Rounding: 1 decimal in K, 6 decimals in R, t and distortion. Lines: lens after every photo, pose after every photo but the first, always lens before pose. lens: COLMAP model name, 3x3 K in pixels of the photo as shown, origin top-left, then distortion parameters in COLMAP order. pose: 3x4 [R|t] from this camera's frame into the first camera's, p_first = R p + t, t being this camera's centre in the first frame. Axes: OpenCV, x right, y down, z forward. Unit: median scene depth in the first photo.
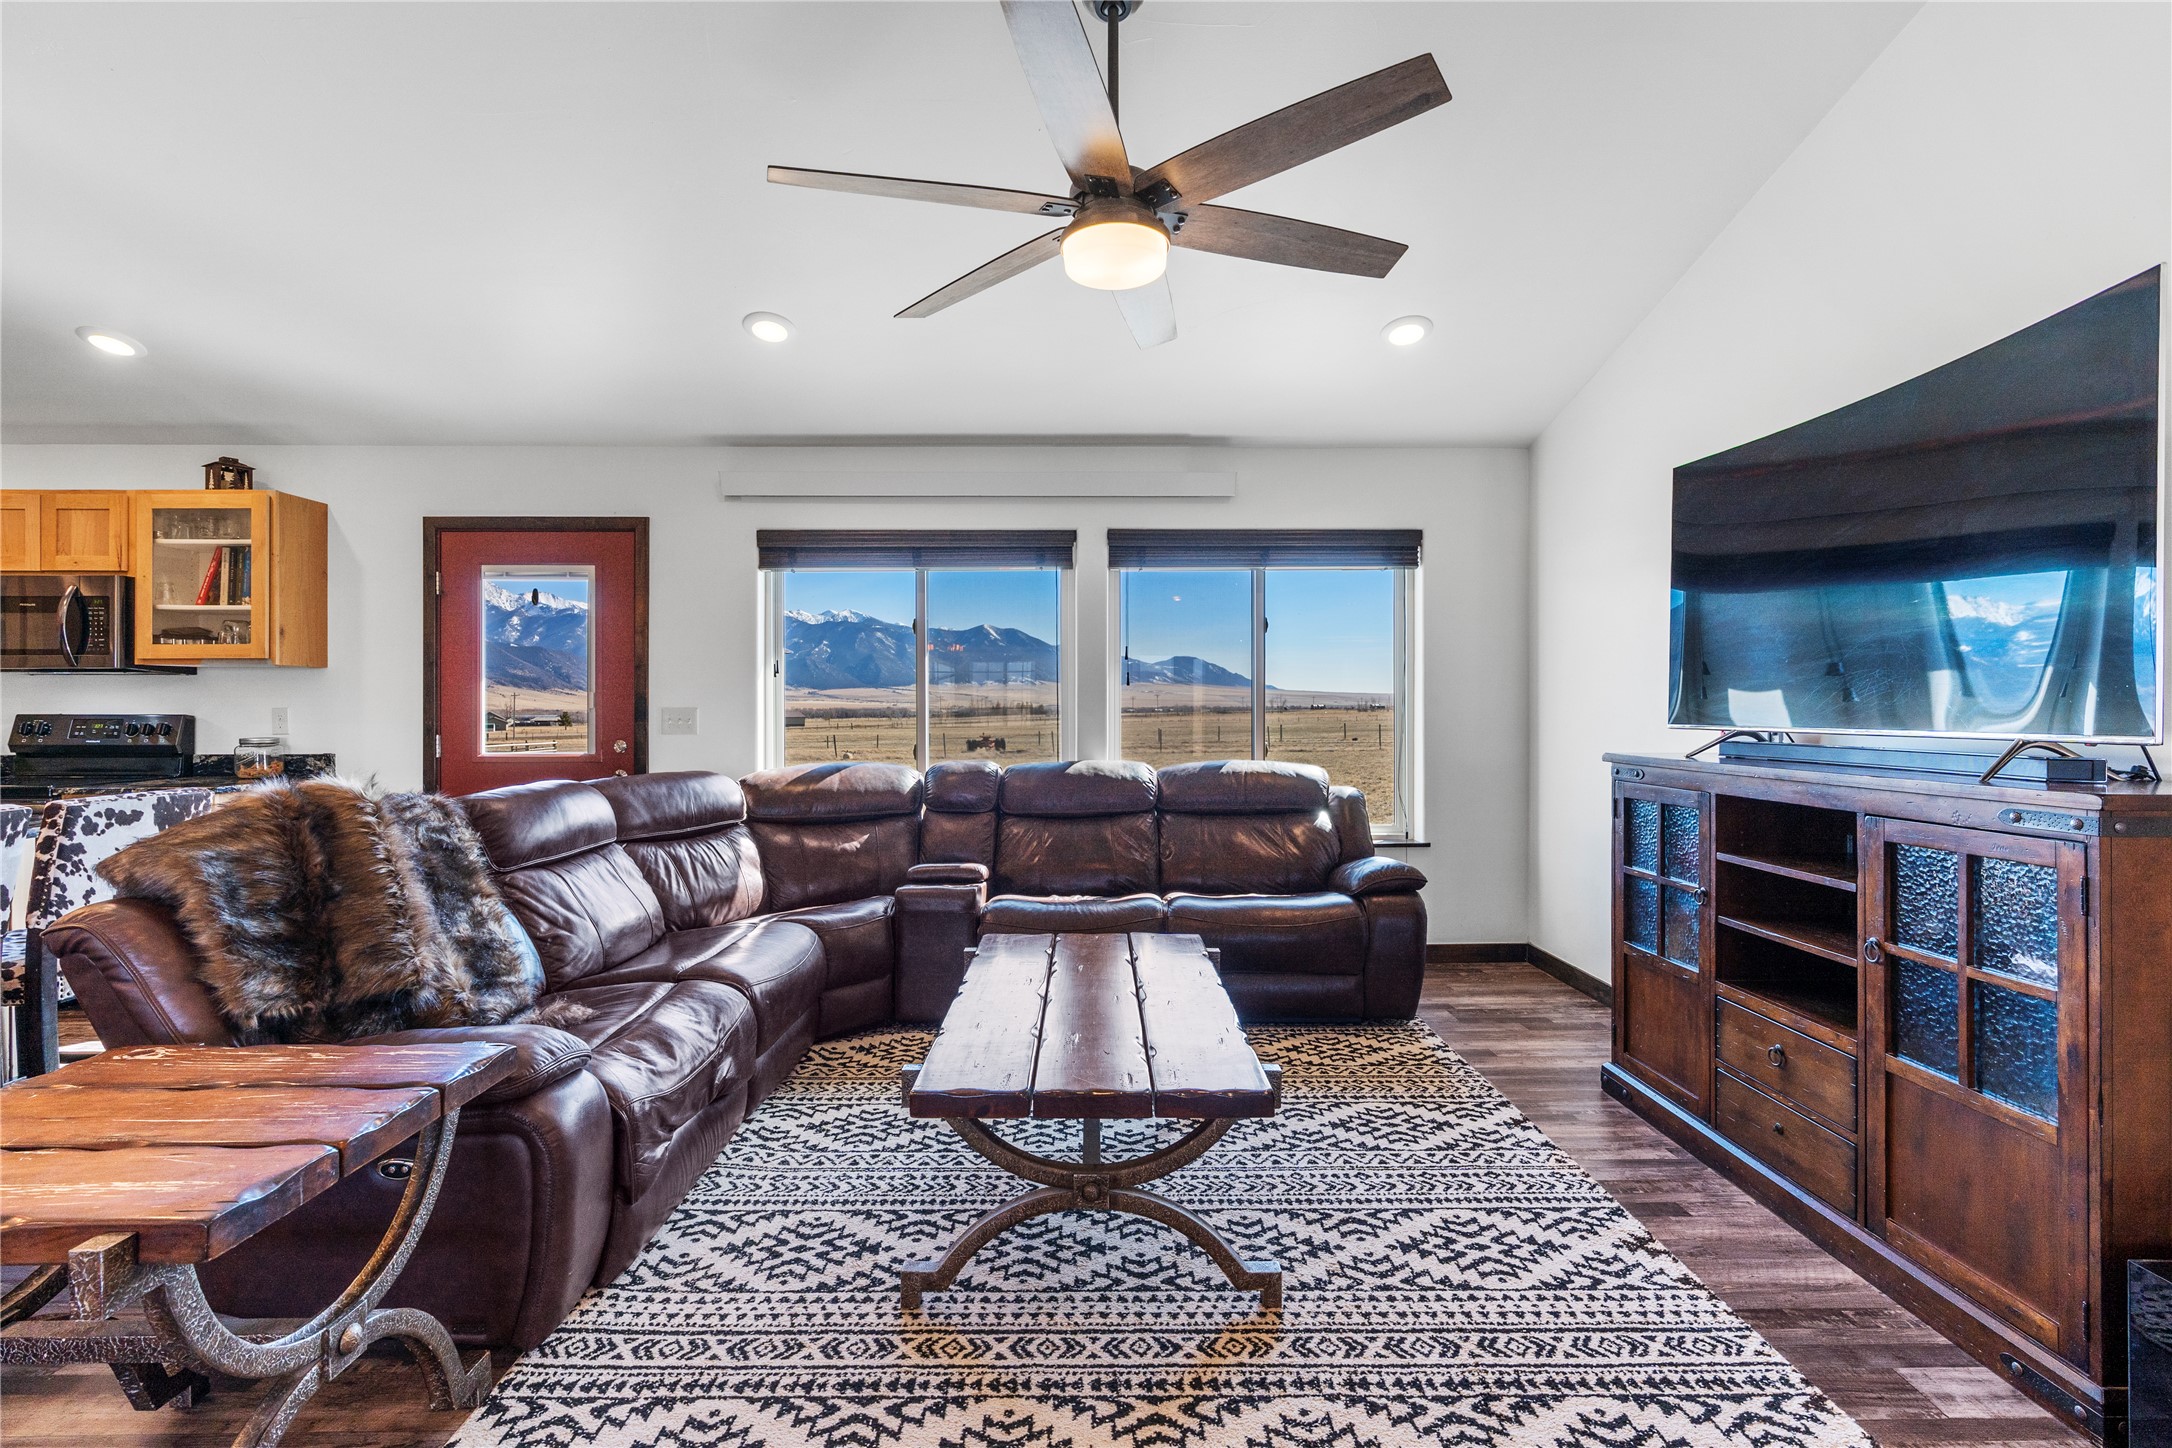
lens RADIAL K [[984.2, 0, 1081.9], [0, 984.2, 708.3], [0, 0, 1]] dist [-0.009009, 0.002695]
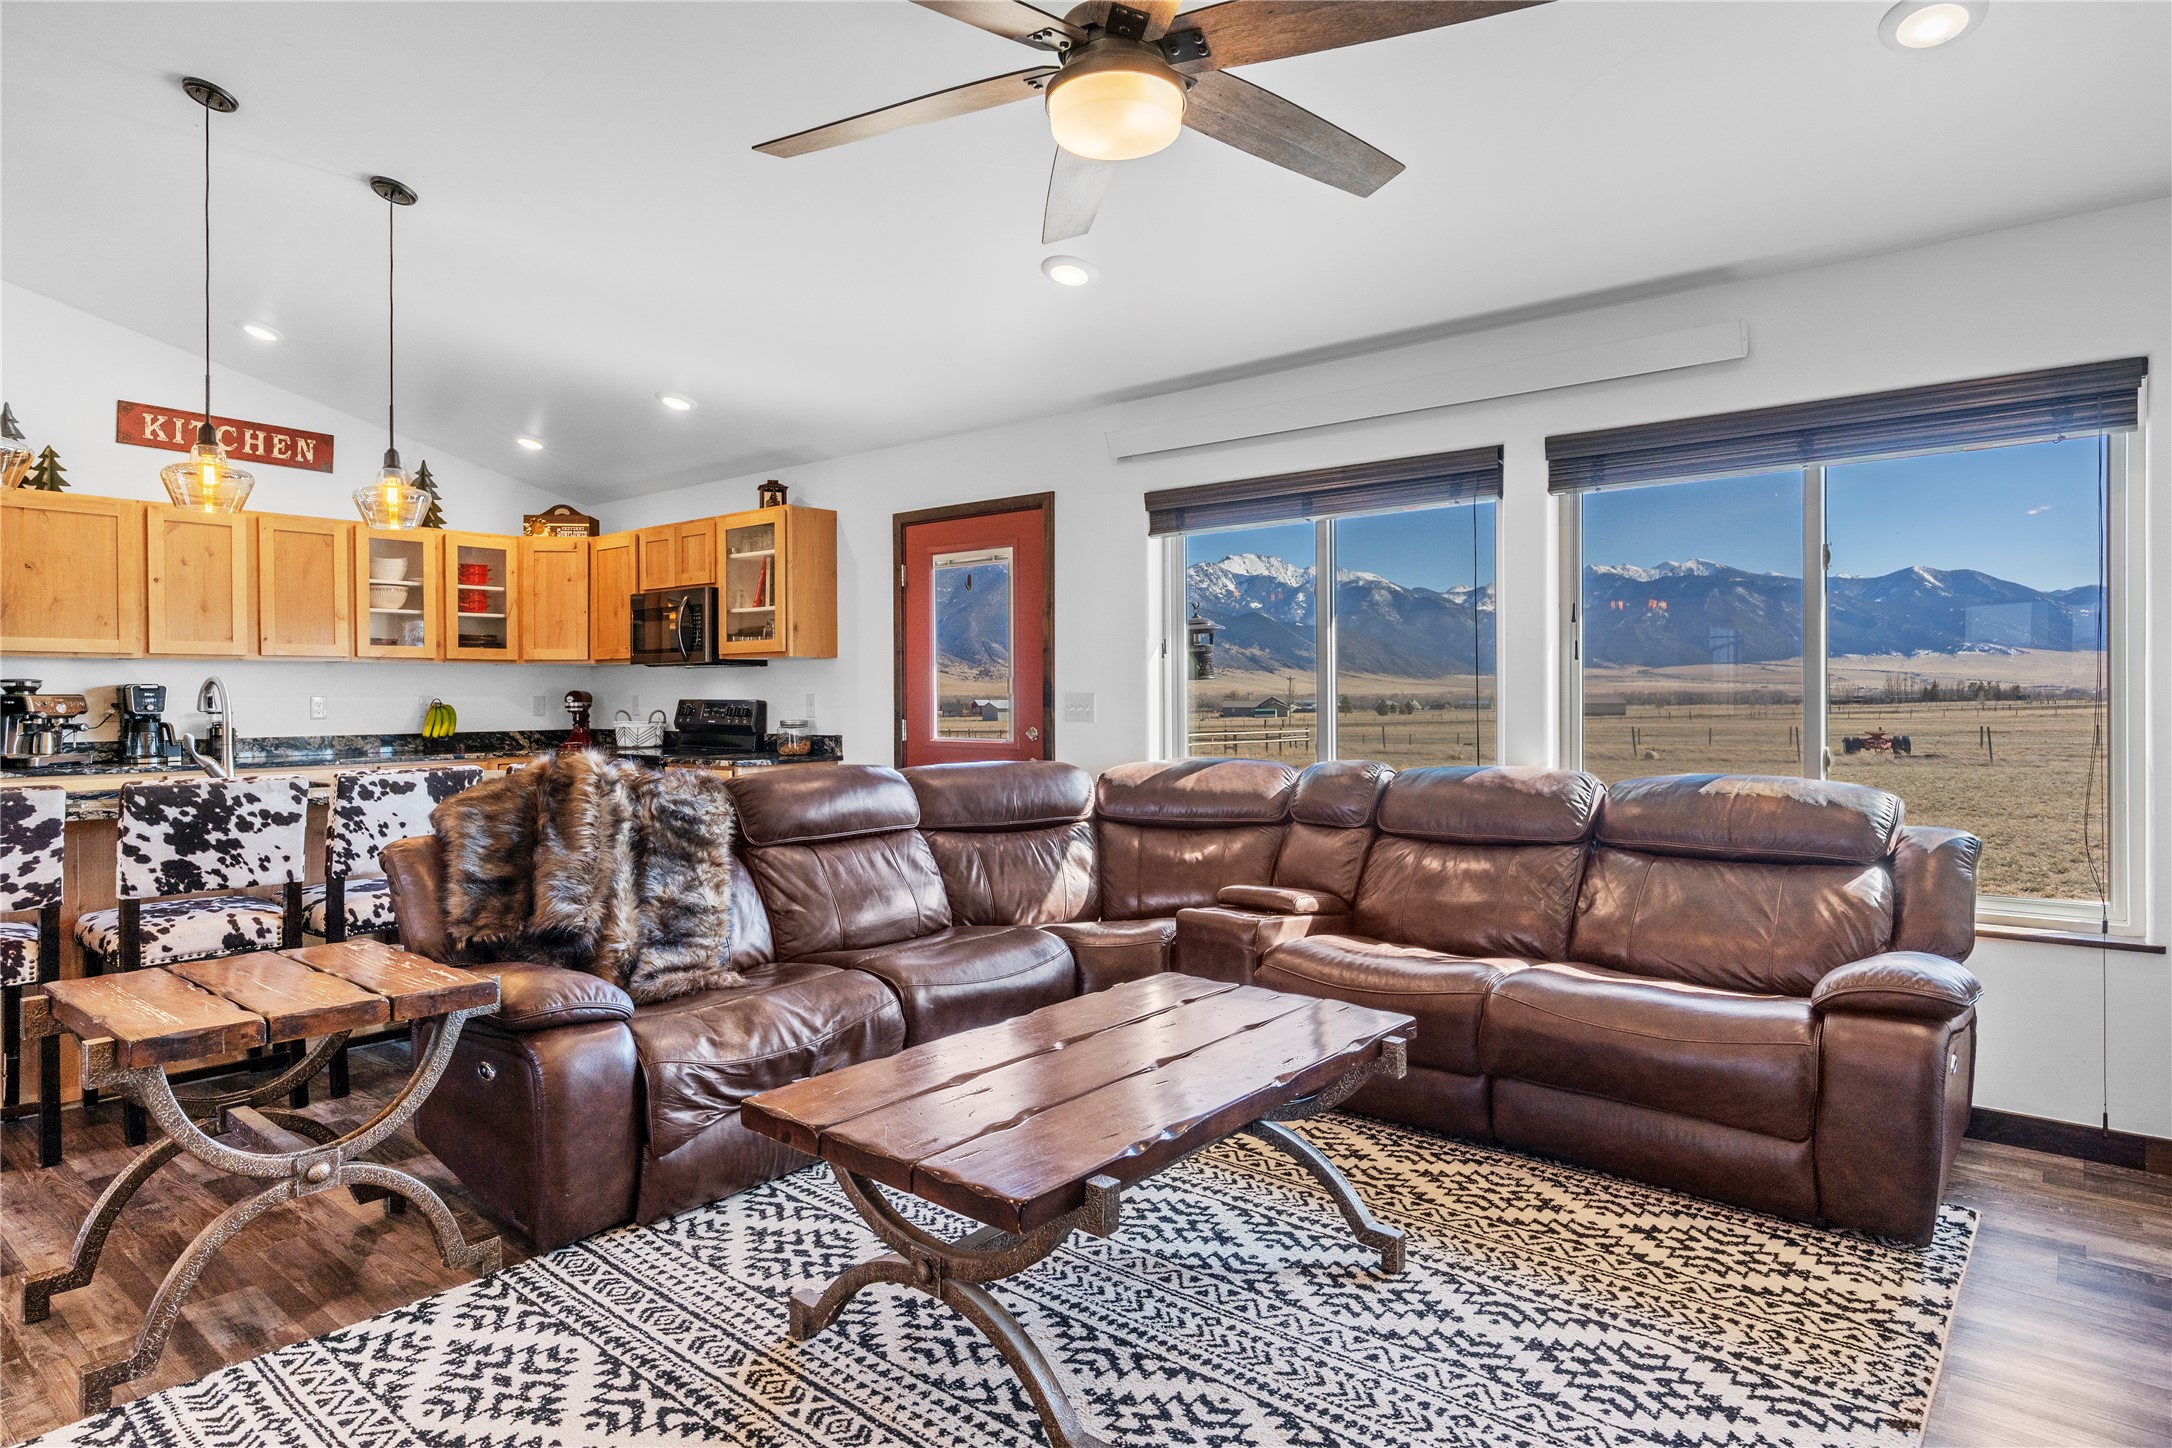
lens RADIAL K [[1211.7, 0, 1073.8], [0, 1211.7, 704.7], [0, 0, 1]] dist [-0.006457, 0.003677]
pose [[0.761036, 0.004430, -0.648694, 0.443517], [0.002276, 0.999952, 0.009499, -0.000930], [0.648706, -0.008706, 0.760990, 0.172727]]
